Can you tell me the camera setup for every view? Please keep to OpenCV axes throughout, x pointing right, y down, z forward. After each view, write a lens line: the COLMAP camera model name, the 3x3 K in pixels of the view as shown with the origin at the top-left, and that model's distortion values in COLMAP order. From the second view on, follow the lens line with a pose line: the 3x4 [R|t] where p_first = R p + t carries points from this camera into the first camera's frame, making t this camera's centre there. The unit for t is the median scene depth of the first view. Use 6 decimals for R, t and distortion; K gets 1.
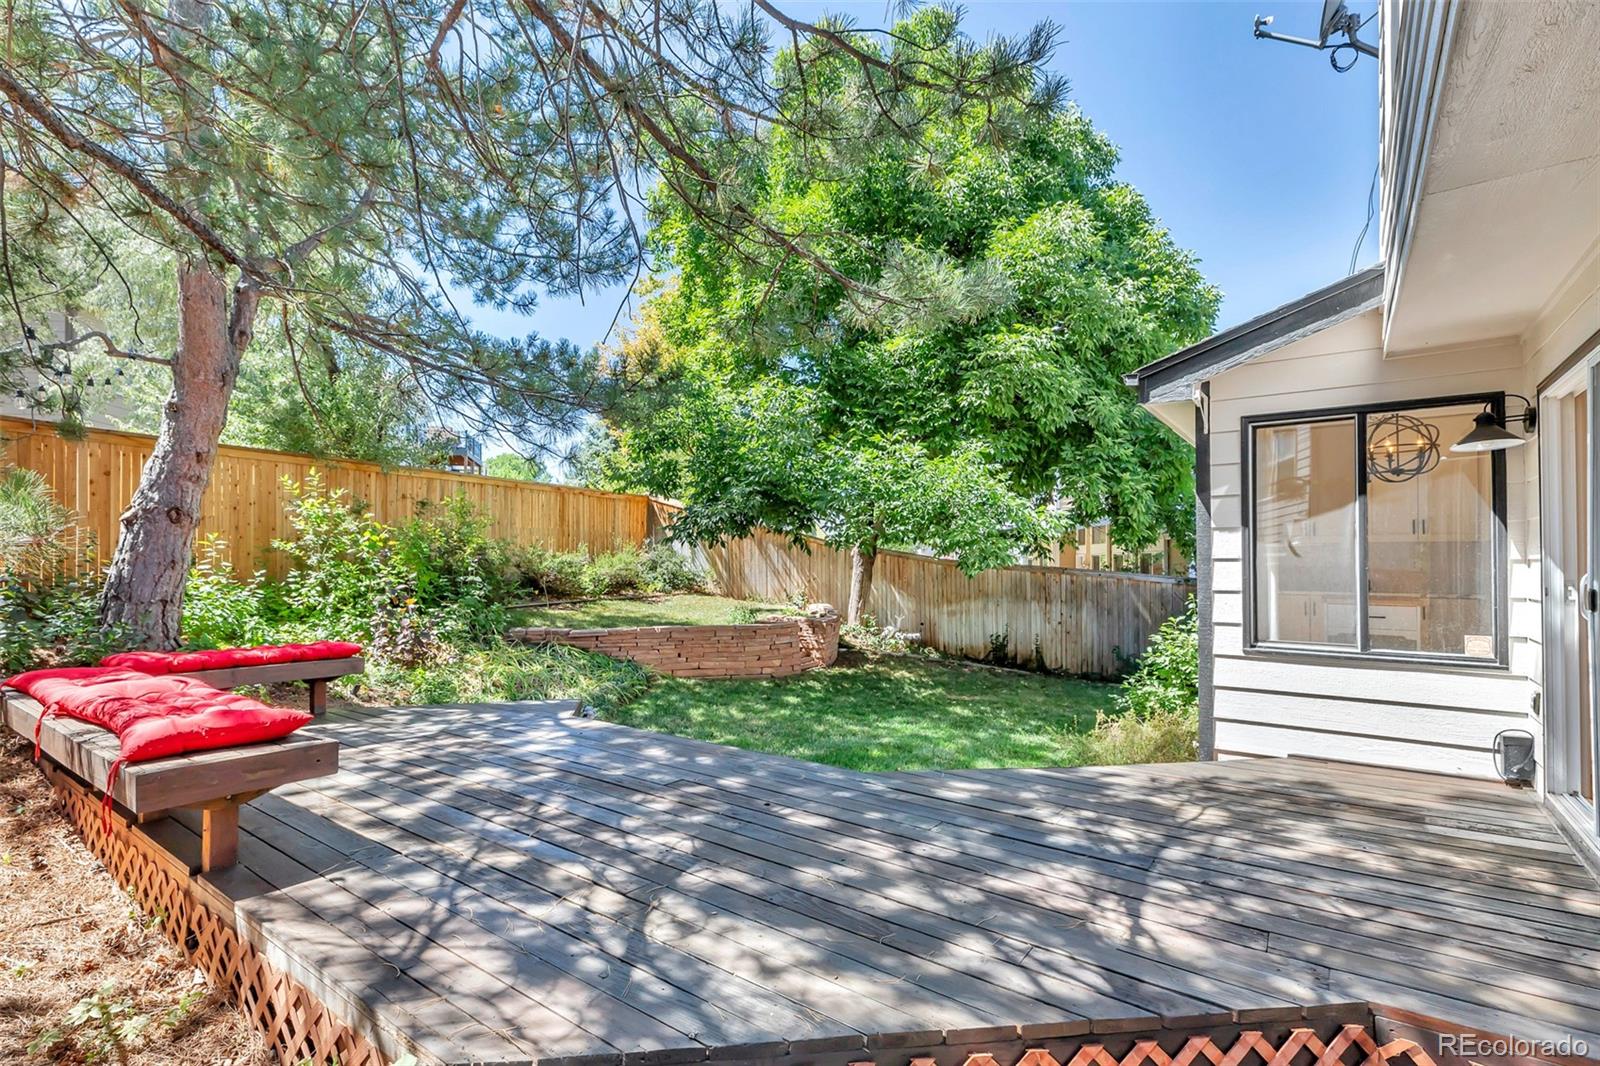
lens RADIAL K [[745.5, 0, 800.2], [0, 745.5, 545.1], [0, 0, 1]] dist [-0.002586, -0.000201]
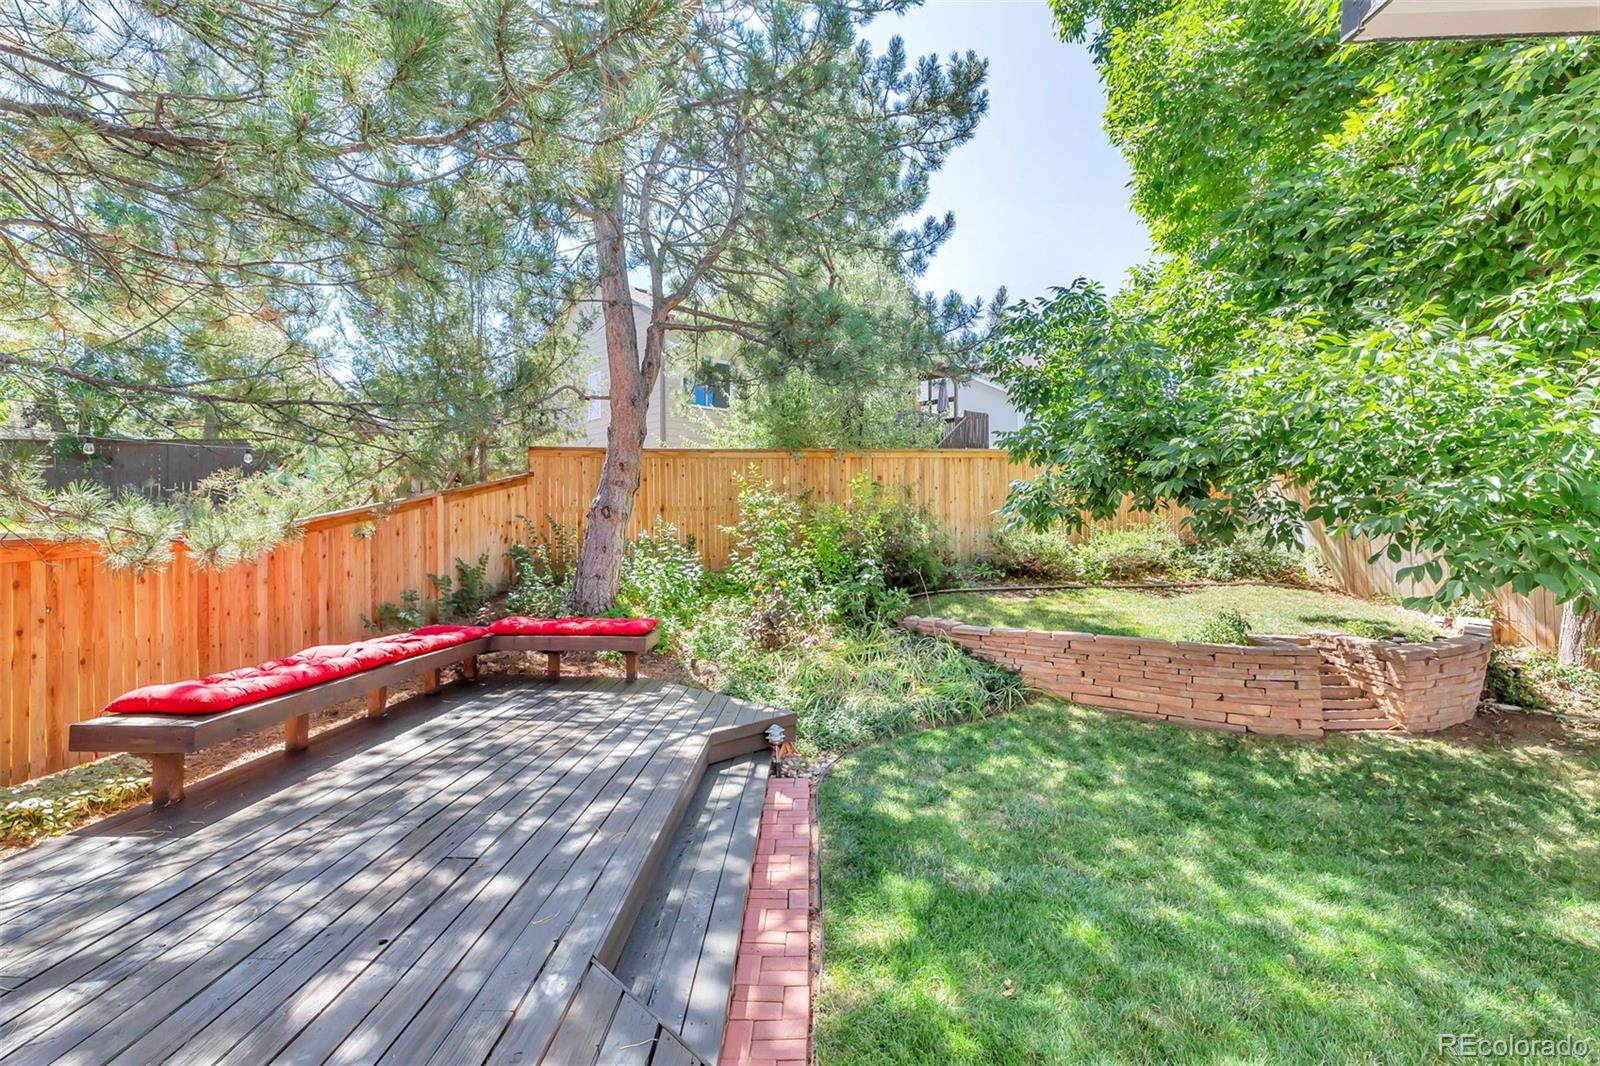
lens RADIAL K [[733.5, 0, 805.1], [0, 733.5, 521.5], [0, 0, 1]] dist [0.002650, 0.000192]
pose [[0.562174, -0.006039, -0.826997, 0.699911], [0.022902, 0.999704, 0.008268, -0.040304], [0.826702, -0.023588, 0.562145, 0.889032]]
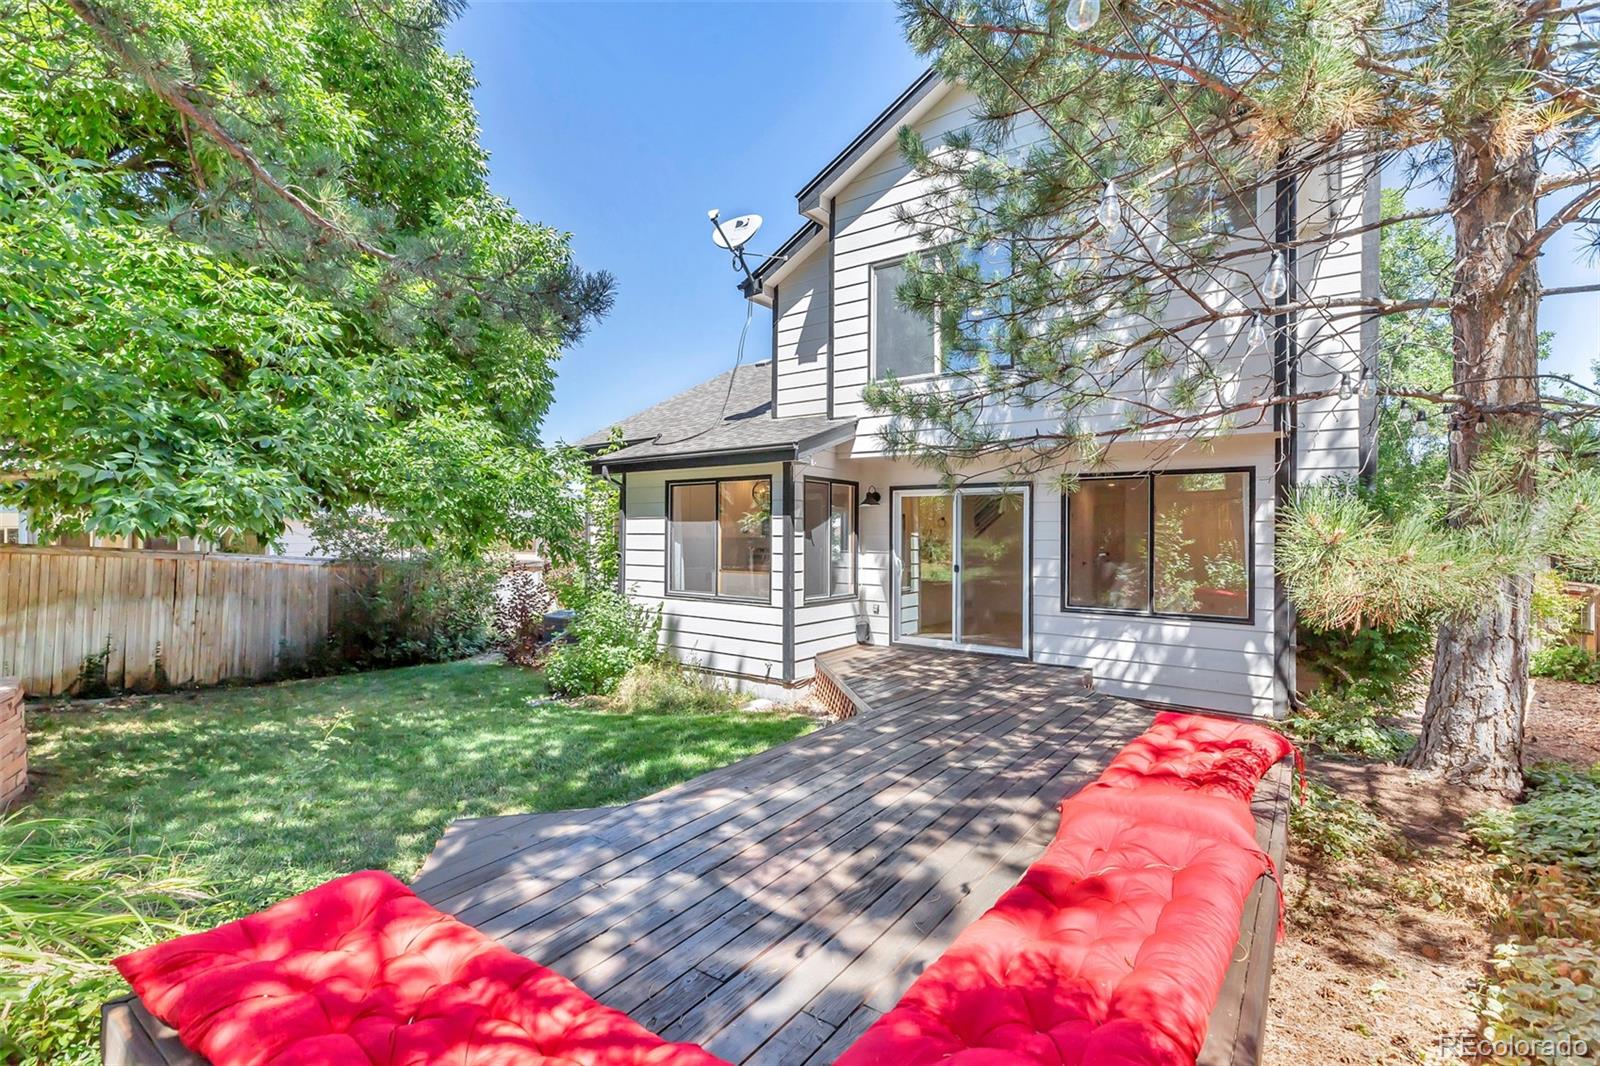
lens RADIAL K [[745.5, 0, 800.2], [0, 745.5, 545.1], [0, 0, 1]] dist [-0.002586, -0.000201]
pose [[-0.026049, -0.010135, 0.999609, -1.461228], [-0.033301, 0.999402, 0.009265, -0.021534], [-0.999106, -0.033046, -0.026371, 1.241638]]
